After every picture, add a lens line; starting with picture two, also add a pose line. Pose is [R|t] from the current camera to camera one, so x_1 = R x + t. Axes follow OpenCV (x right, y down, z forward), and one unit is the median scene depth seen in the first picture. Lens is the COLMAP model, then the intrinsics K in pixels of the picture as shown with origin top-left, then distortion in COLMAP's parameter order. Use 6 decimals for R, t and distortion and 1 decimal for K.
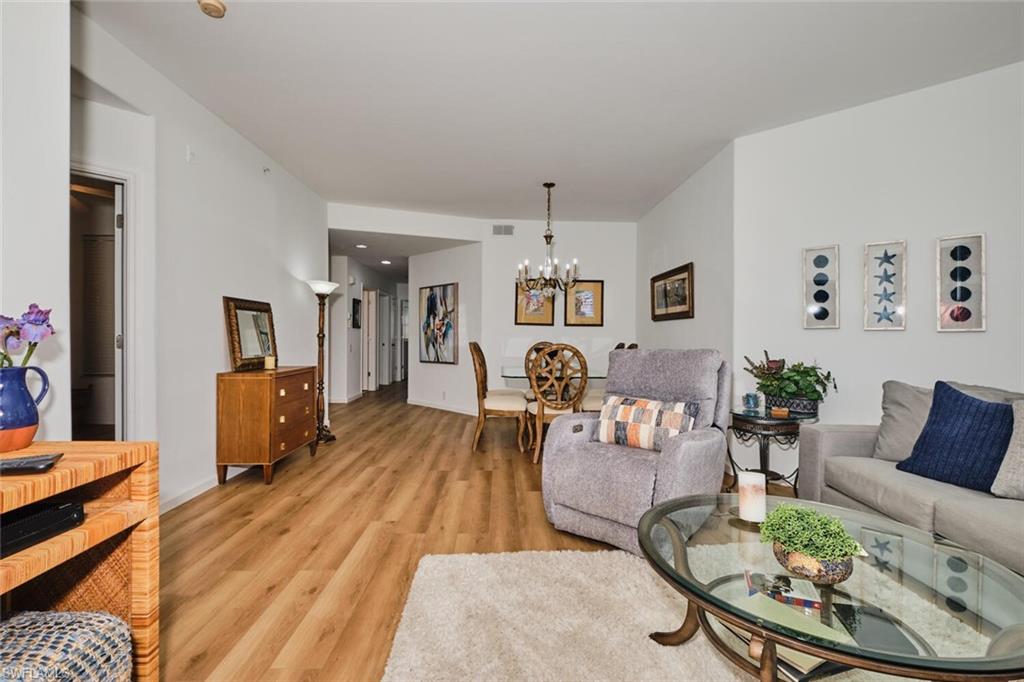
lens RADIAL K [[456.1, 0, 503.4], [0, 456.1, 334.5], [0, 0, 1]] dist [0.003294, -0.005340]
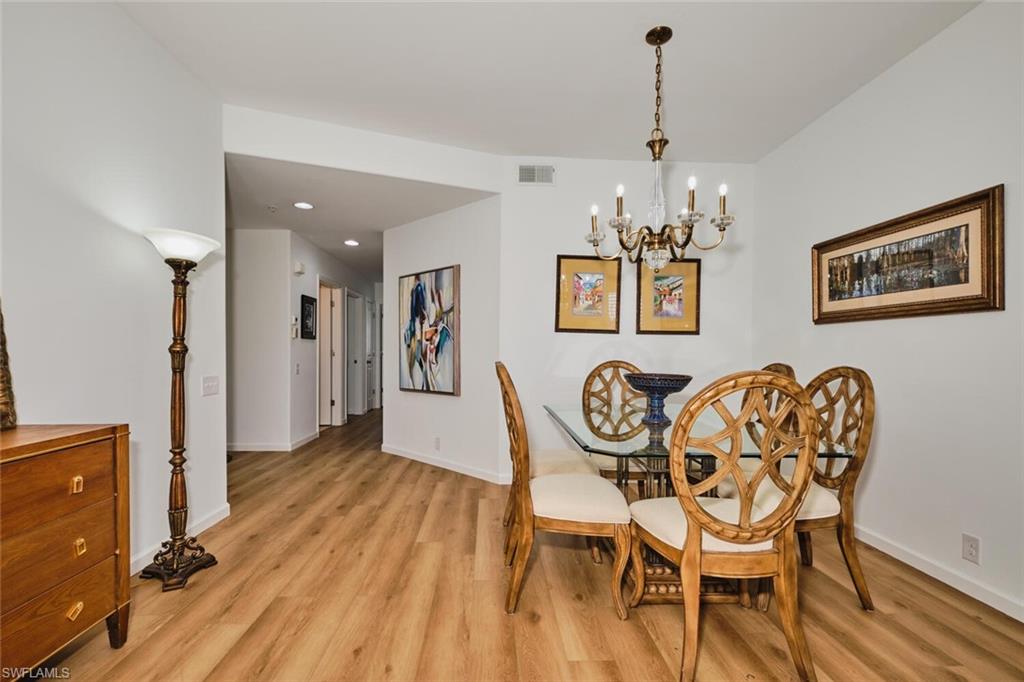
lens RADIAL K [[456.1, 0, 504.4], [0, 456.1, 359.5], [0, 0, 1]] dist [0.003294, -0.005340]
pose [[0.999725, 0.000457, 0.023428, -0.052743], [-0.000977, 0.999754, 0.022170, 0.001763], [-0.023412, -0.022187, 0.999480, 0.370835]]
